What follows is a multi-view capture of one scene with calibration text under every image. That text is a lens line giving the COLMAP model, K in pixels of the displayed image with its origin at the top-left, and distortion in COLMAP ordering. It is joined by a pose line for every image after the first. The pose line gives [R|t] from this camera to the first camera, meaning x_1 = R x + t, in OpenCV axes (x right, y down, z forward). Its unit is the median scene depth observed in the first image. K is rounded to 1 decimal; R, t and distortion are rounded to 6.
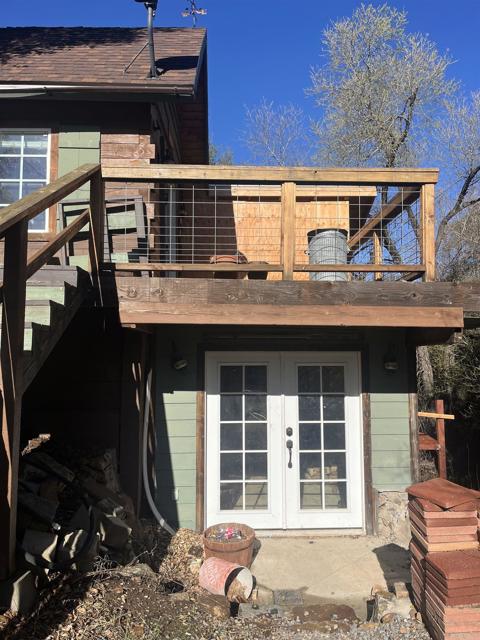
lens RADIAL K [[479.5, 0, 240.0], [0, 479.5, 323.6], [0, 0, 1]] dist [0.012960, -0.004978]
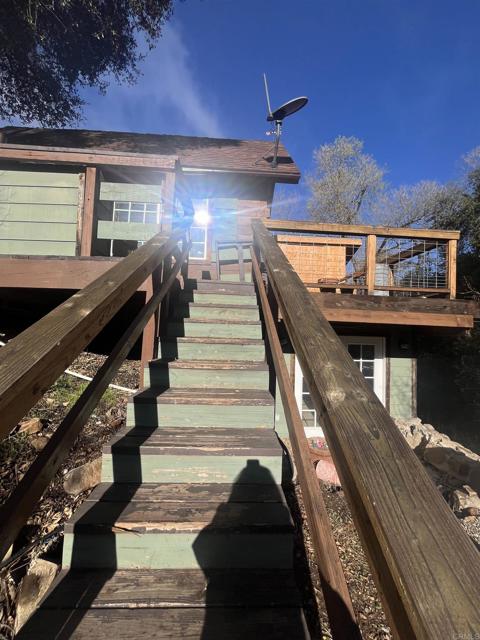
lens RADIAL K [[258.7, 0, 240.2], [0, 258.7, 314.1], [0, 0, 1]] dist [-0.003045, -0.000598]
pose [[0.998504, 0.030481, 0.045394, -0.301746], [-0.031398, 0.999314, 0.019620, -0.023470], [-0.044765, -0.021016, 0.998776, 0.106194]]
